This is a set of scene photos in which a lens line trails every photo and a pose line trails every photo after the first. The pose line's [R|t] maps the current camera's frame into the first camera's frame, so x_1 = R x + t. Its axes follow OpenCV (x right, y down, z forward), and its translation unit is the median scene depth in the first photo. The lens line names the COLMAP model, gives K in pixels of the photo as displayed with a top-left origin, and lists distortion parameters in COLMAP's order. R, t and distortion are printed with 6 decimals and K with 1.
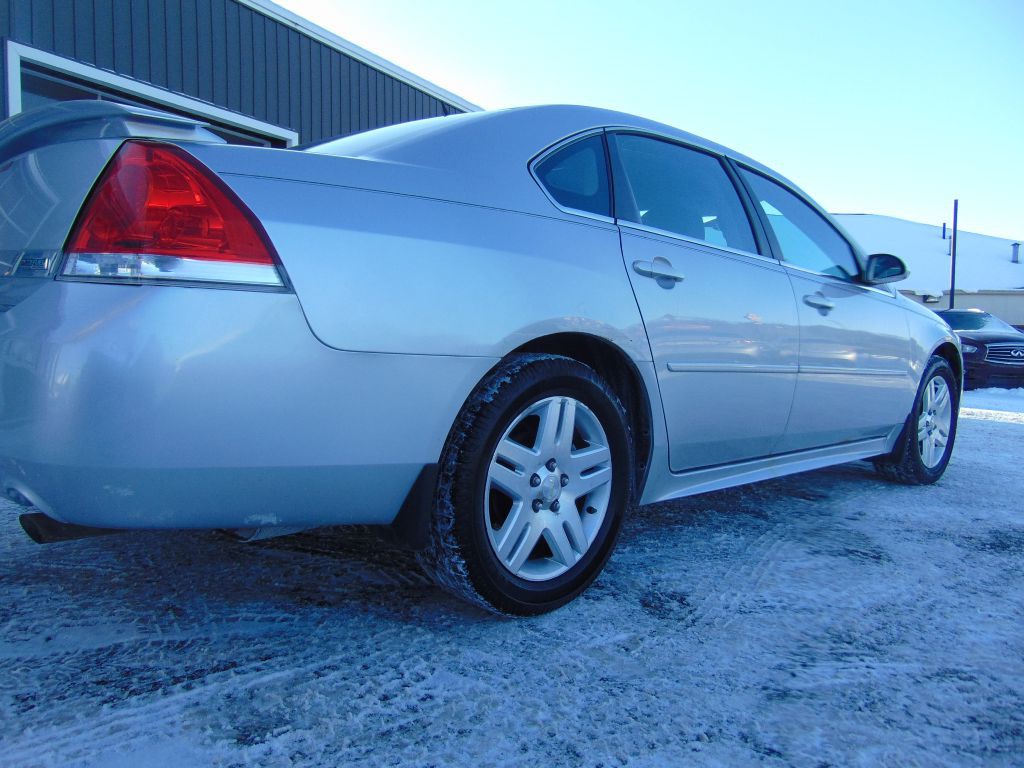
lens RADIAL K [[754.8, 0, 513.0], [0, 754.8, 376.4], [0, 0, 1]] dist [0.001030, 0.028921]
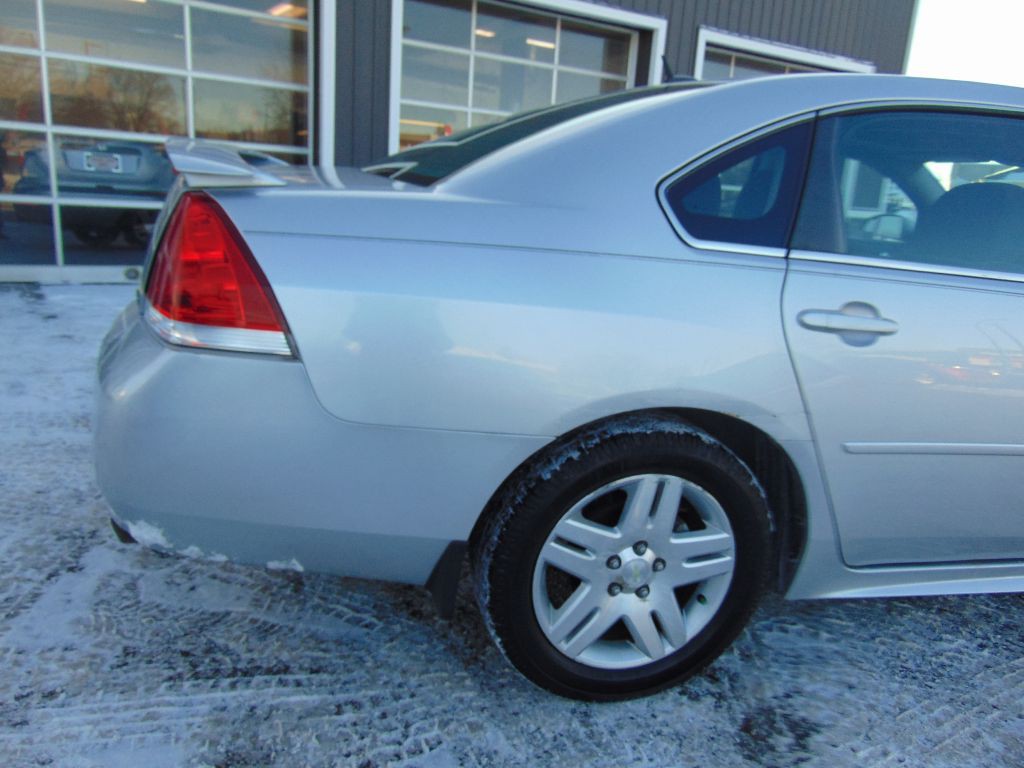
lens RADIAL K [[754.8, 0, 513.2], [0, 754.8, 376.6], [0, 0, 1]] dist [0.001030, 0.028921]
pose [[0.867438, 0.164872, -0.469433, 0.303493], [-0.086452, 0.979094, 0.184124, -0.223307], [0.489976, -0.119133, 0.863557, 0.219842]]
